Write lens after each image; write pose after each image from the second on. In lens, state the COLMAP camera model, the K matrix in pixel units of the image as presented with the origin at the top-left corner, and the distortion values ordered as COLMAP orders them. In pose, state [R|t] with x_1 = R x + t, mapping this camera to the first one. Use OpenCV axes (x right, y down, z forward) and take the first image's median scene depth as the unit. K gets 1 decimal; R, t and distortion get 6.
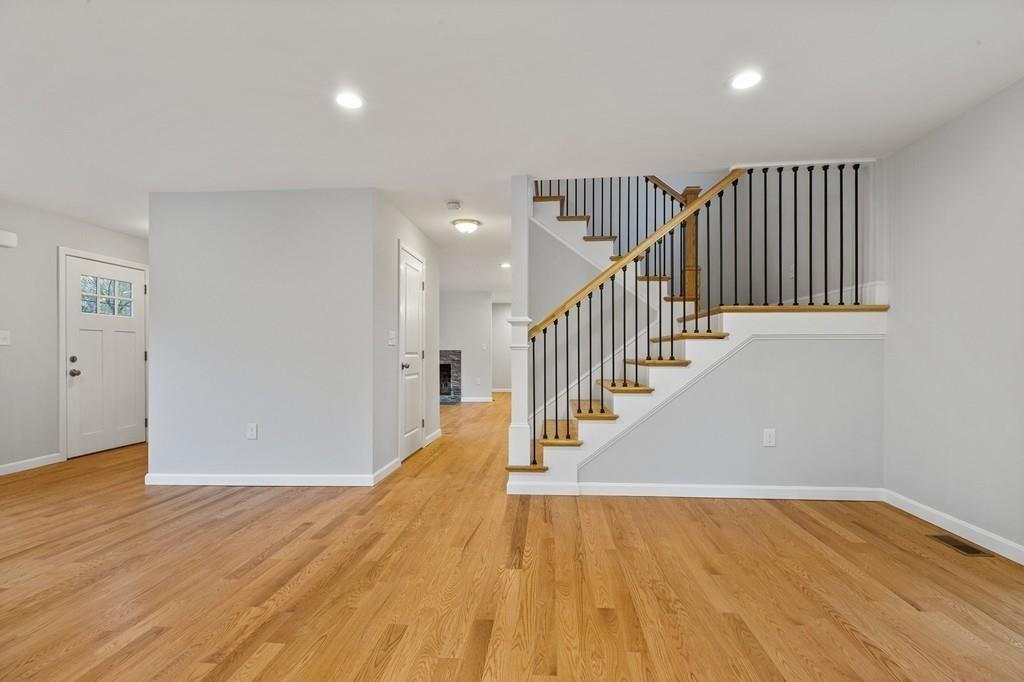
lens RADIAL K [[474.1, 0, 508.8], [0, 474.1, 352.0], [0, 0, 1]] dist [0.007859, -0.002798]
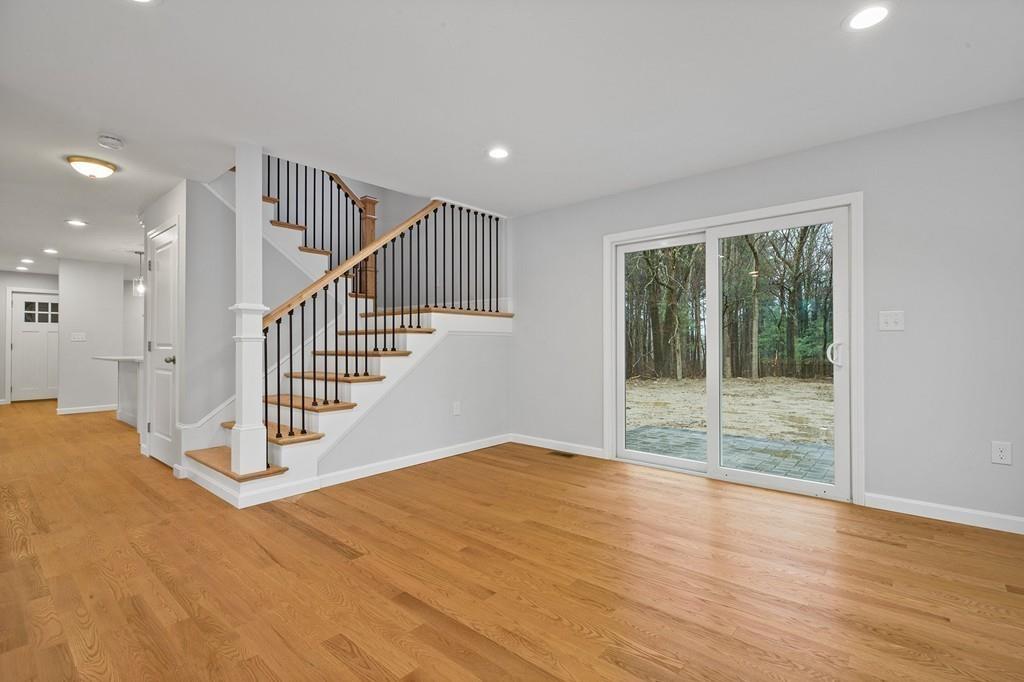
lens RADIAL K [[474.1, 0, 516.9], [0, 474.1, 339.5], [0, 0, 1]] dist [0.007859, -0.002798]
pose [[0.581591, 0.009115, 0.813430, -0.430474], [-0.001171, 0.999946, -0.010368, 0.000860], [-0.813481, 0.005077, 0.581570, 0.090708]]
